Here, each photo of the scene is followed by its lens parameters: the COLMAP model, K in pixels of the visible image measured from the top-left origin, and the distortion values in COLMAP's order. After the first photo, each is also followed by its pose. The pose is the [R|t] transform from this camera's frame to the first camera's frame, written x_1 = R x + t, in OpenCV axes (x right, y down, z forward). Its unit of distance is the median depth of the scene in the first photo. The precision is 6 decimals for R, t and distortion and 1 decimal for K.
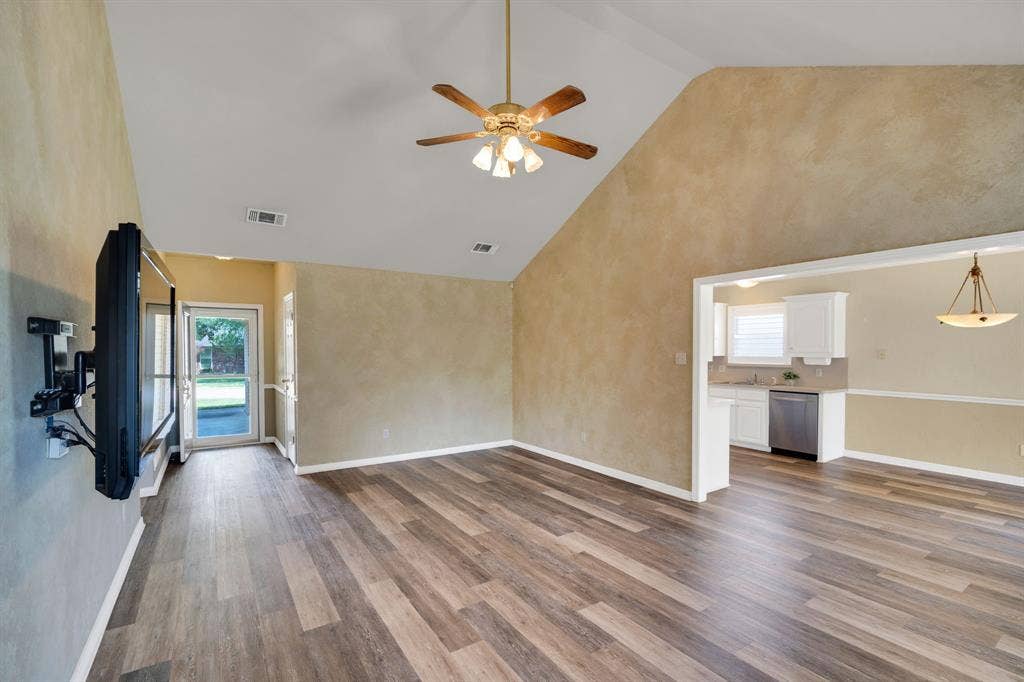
lens RADIAL K [[451.0, 0, 508.7], [0, 451.0, 350.5], [0, 0, 1]] dist [-0.014083, 0.002147]
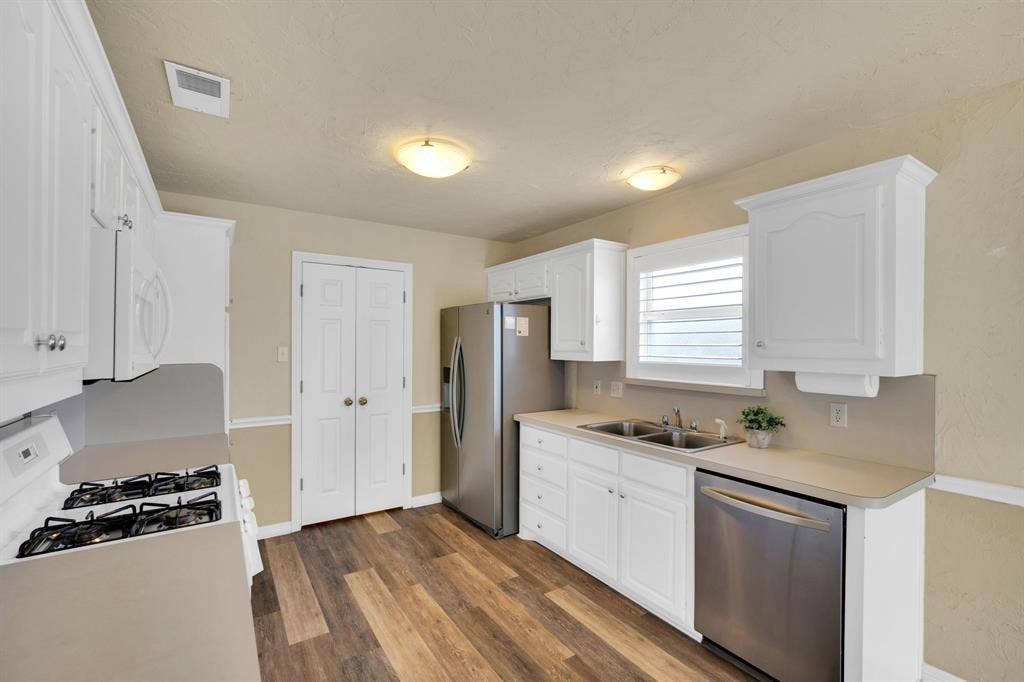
lens RADIAL K [[451.0, 0, 512.3], [0, 451.0, 341.9], [0, 0, 1]] dist [-0.014083, 0.002147]
pose [[0.999880, 0.003227, 0.015148, 0.432905], [-0.003113, 0.999967, -0.007541, -0.004134], [-0.015172, 0.007493, 0.999857, 0.655140]]
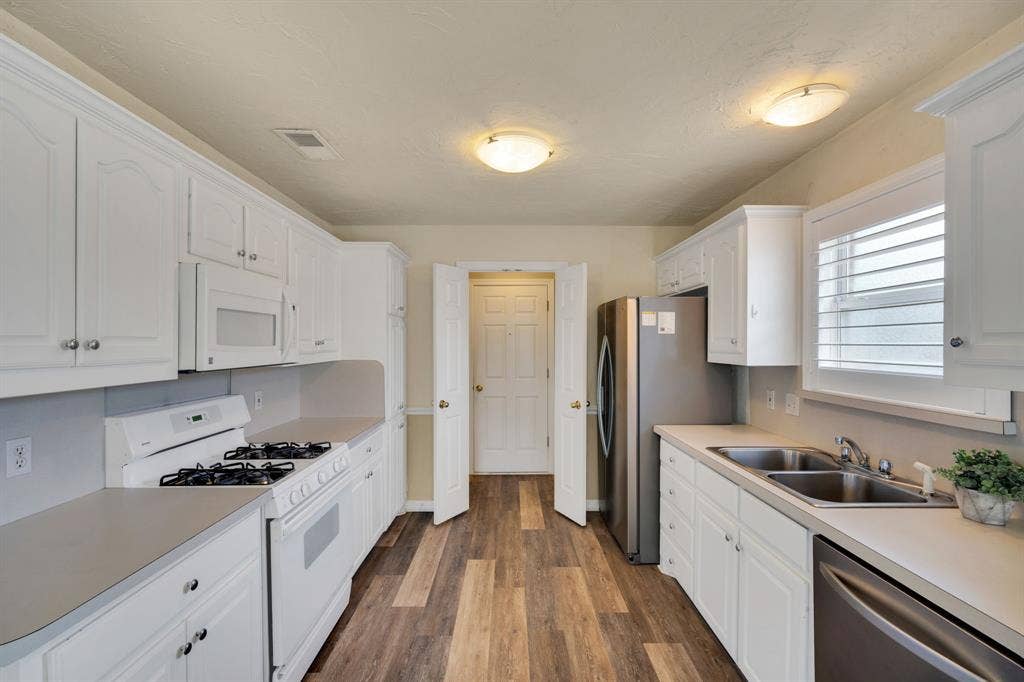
lens RADIAL K [[451.0, 0, 512.6], [0, 451.0, 341.2], [0, 0, 1]] dist [-0.014083, 0.002147]
pose [[0.842704, -0.002826, -0.538369, 0.570918], [-0.000732, 0.999979, -0.006395, -0.004774], [0.538376, 0.005783, 0.842685, 0.725162]]
